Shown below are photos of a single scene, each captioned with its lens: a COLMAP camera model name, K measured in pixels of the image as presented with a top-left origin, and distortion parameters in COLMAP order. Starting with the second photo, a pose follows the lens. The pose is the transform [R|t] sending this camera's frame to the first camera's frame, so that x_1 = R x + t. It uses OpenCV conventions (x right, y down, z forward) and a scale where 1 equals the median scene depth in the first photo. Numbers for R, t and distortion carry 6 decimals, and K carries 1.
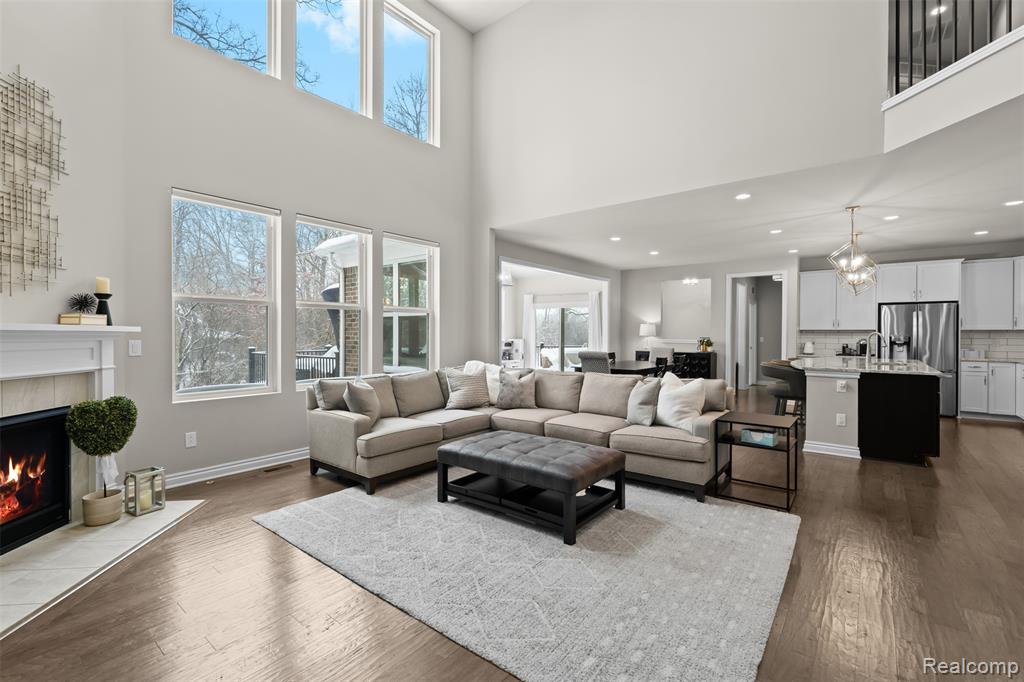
lens RADIAL K [[453.1, 0, 513.3], [0, 453.1, 337.0], [0, 0, 1]] dist [-0.001336, -0.000083]
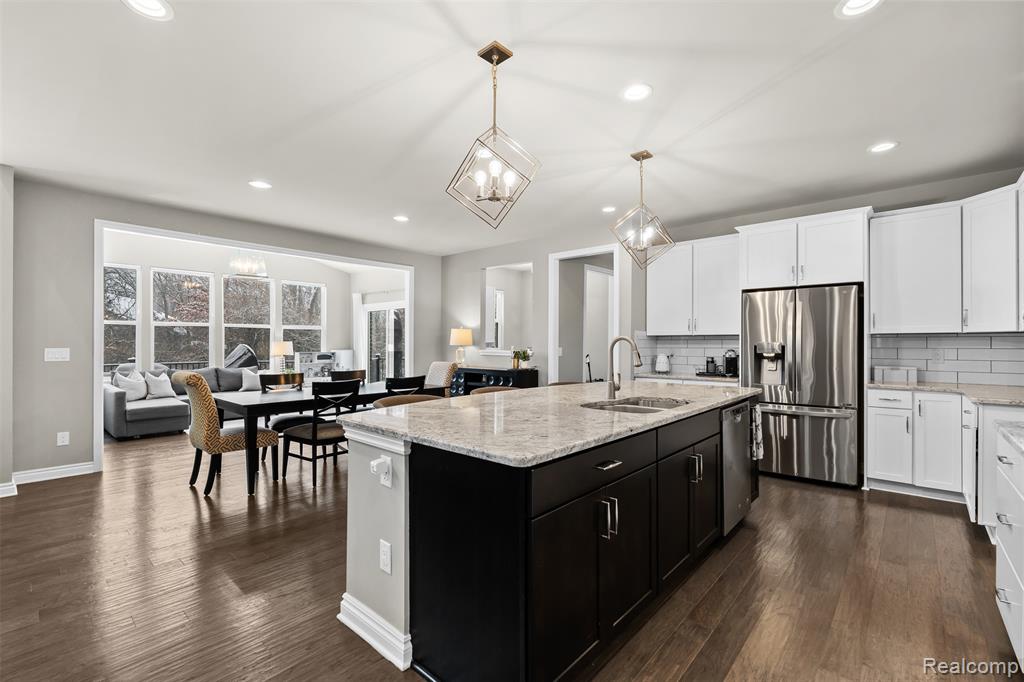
lens RADIAL K [[453.3, 0, 507.0], [0, 453.3, 345.0], [0, 0, 1]] dist [-0.002667, -0.000545]
pose [[0.997725, -0.003205, -0.067334, 0.585383], [0.002931, 0.999987, -0.004157, 0.000112], [0.067346, 0.003950, 0.997722, 0.412344]]
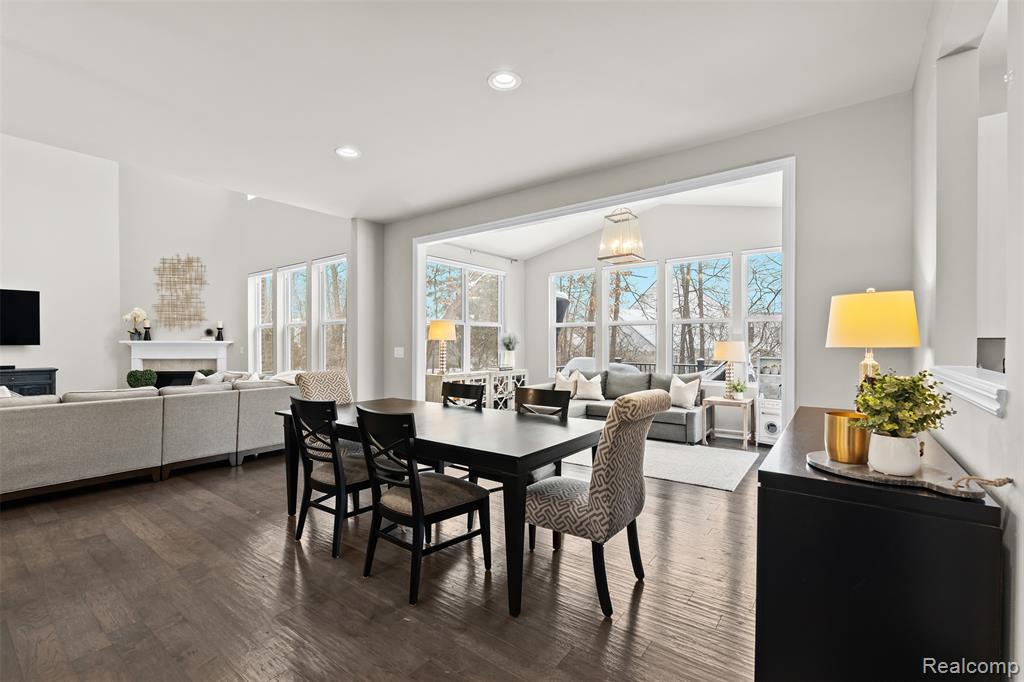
lens RADIAL K [[453.3, 0, 507.0], [0, 453.3, 345.0], [0, 0, 1]] dist [-0.002667, -0.000545]
pose [[0.015545, -0.003200, -0.999874, 0.721887], [-0.007458, 0.999967, -0.003316, -0.002794], [0.999851, 0.007509, 0.015521, 1.155261]]
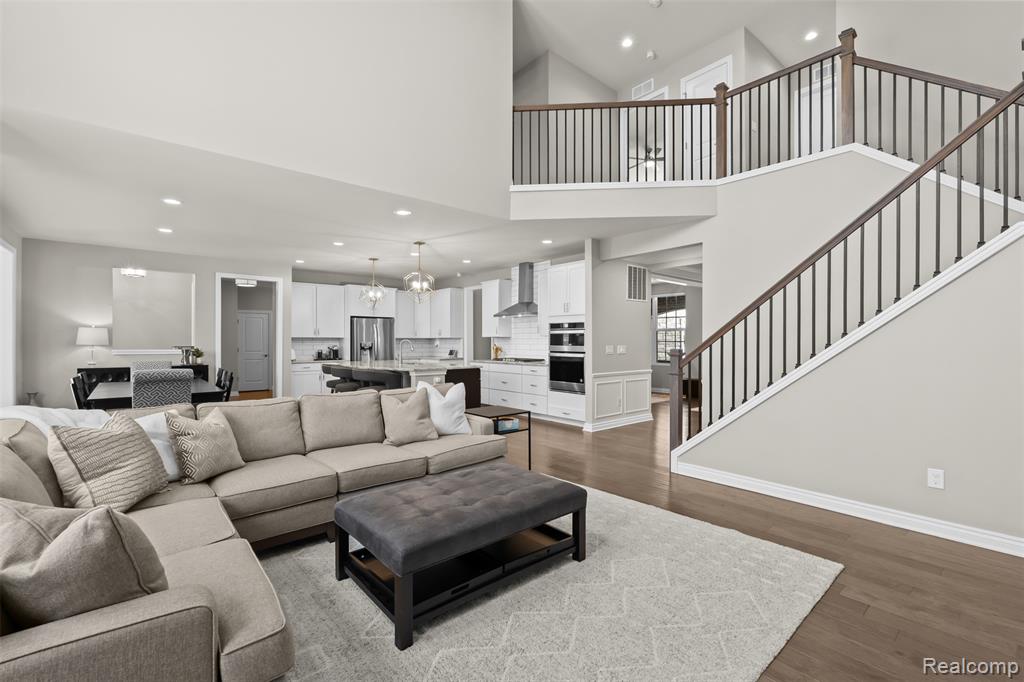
lens RADIAL K [[442.8, 0, 512.0], [0, 442.8, 341.0], [0, 0, 1]] dist [0.001896, 0.000058]
pose [[0.187189, -0.001147, 0.982323, -0.322276], [0.009632, 0.999953, -0.000668, -0.002630], [-0.982277, 0.009587, 0.187191, 0.376922]]
